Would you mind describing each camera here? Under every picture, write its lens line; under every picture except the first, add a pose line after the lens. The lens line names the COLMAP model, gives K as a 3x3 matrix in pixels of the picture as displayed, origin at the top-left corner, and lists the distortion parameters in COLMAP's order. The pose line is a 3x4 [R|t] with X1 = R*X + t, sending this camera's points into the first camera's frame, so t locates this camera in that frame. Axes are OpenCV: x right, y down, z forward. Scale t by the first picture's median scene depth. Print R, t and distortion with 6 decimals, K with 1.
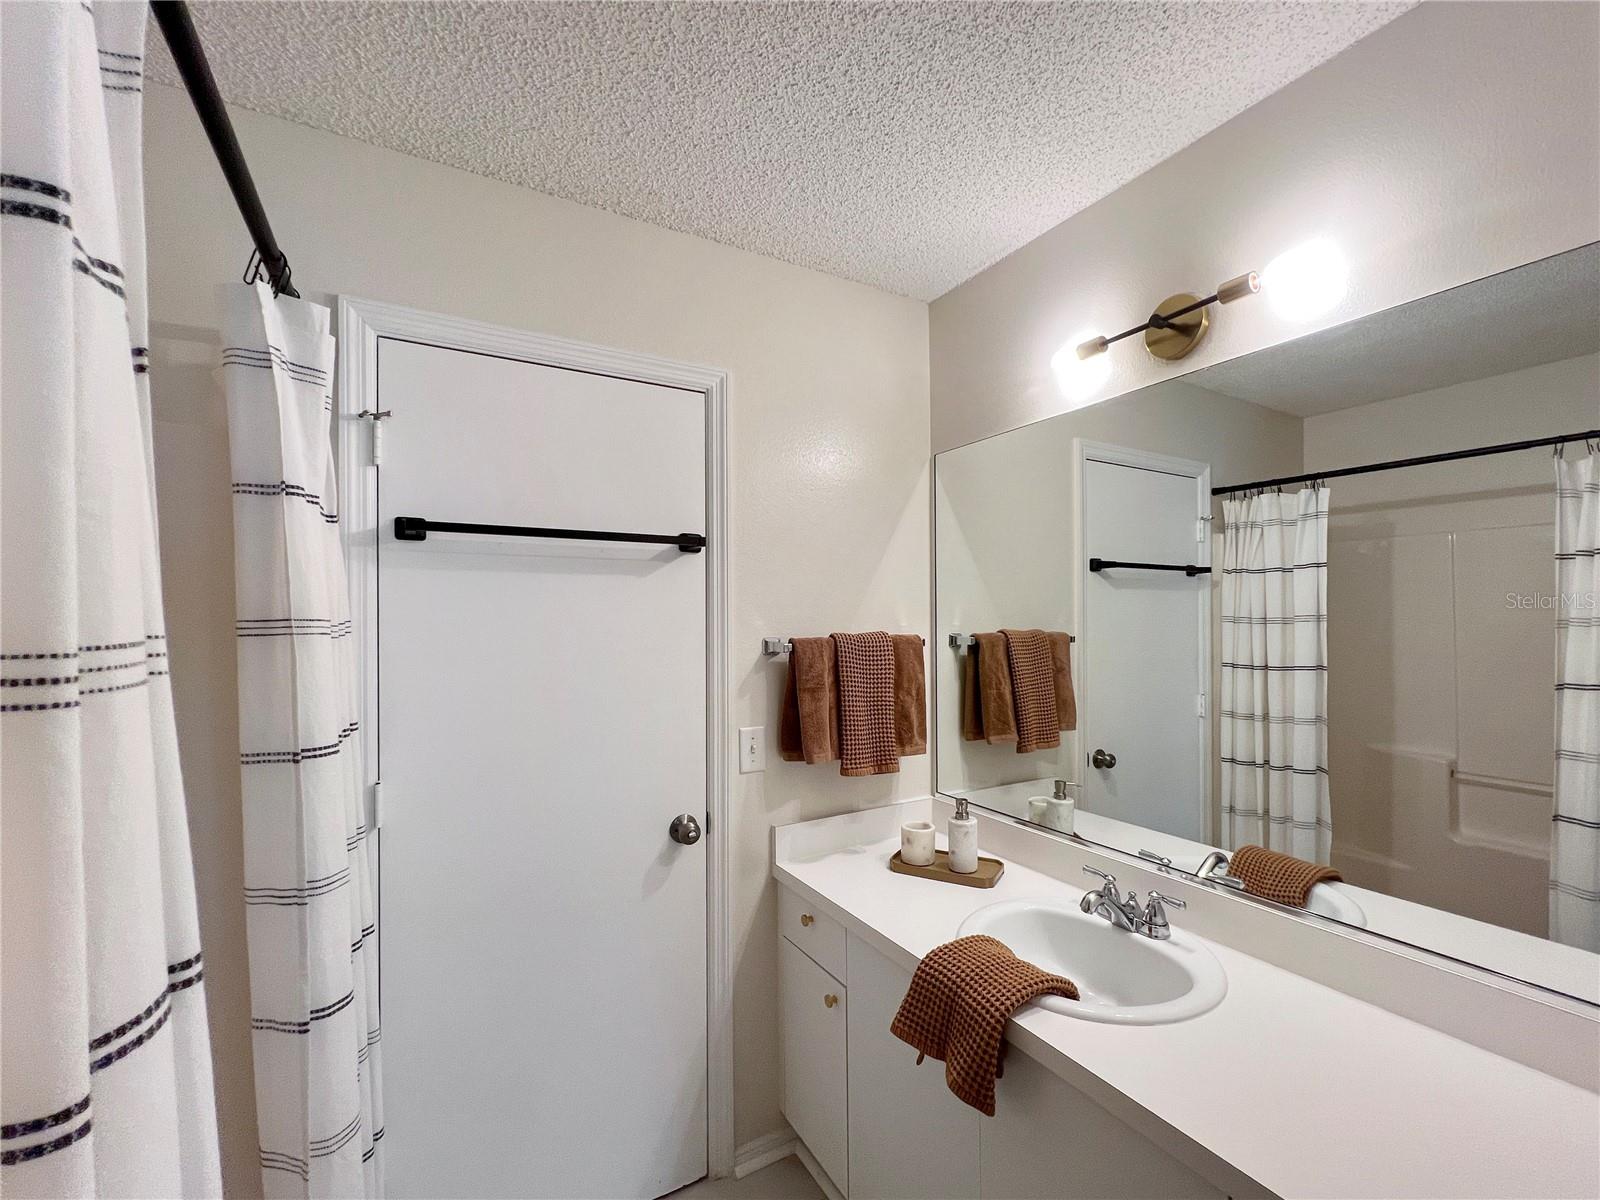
lens RADIAL K [[655.3, 0, 799.5], [0, 655.3, 617.9], [0, 0, 1]] dist [0.002060, -0.000013]
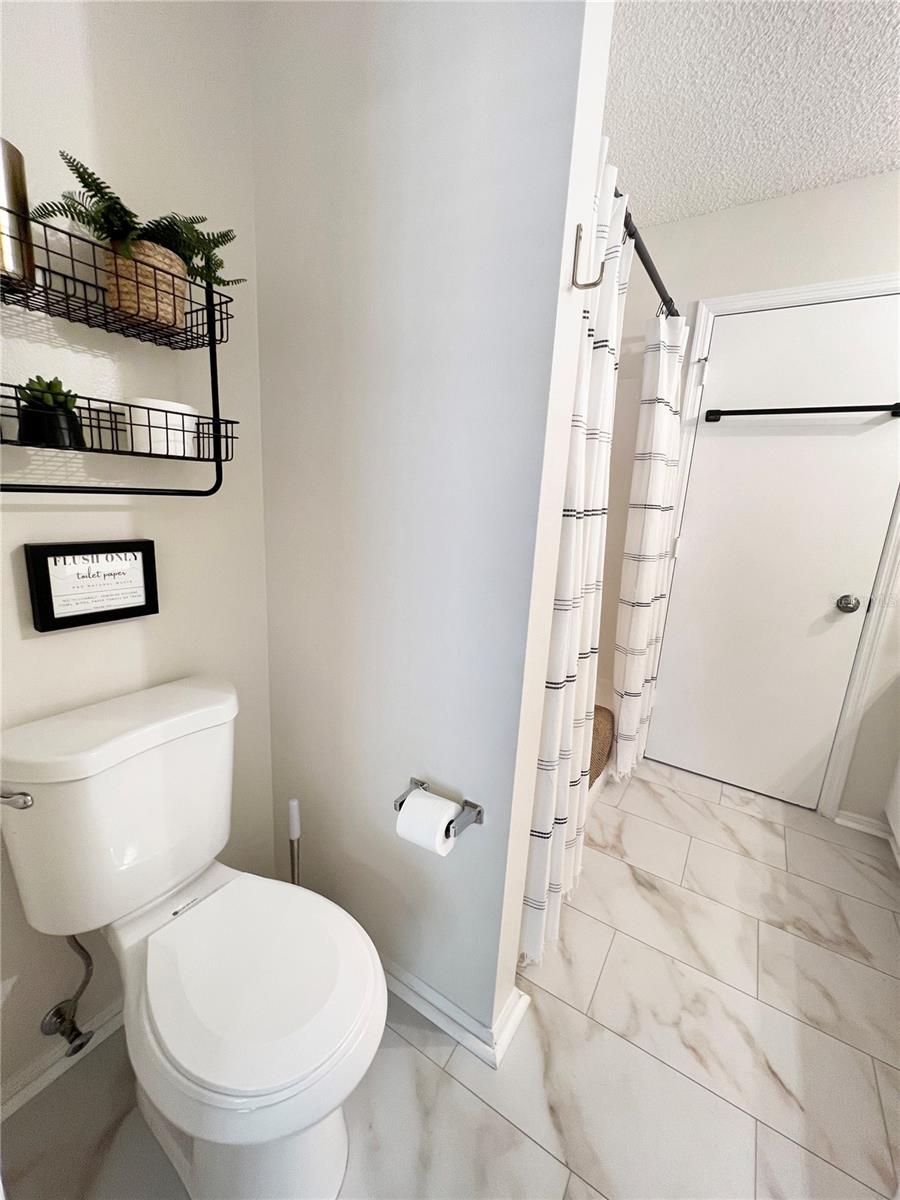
lens RADIAL K [[486.2, 0, 450.0], [0, 486.2, 600.0], [0, 0, 1]] dist [-0.000314, 0.000051]
pose [[0.449719, 0.224987, -0.864369, 0.525677], [-0.058947, 0.973120, 0.222625, 0.147744], [0.891223, -0.049167, 0.450893, -0.485665]]
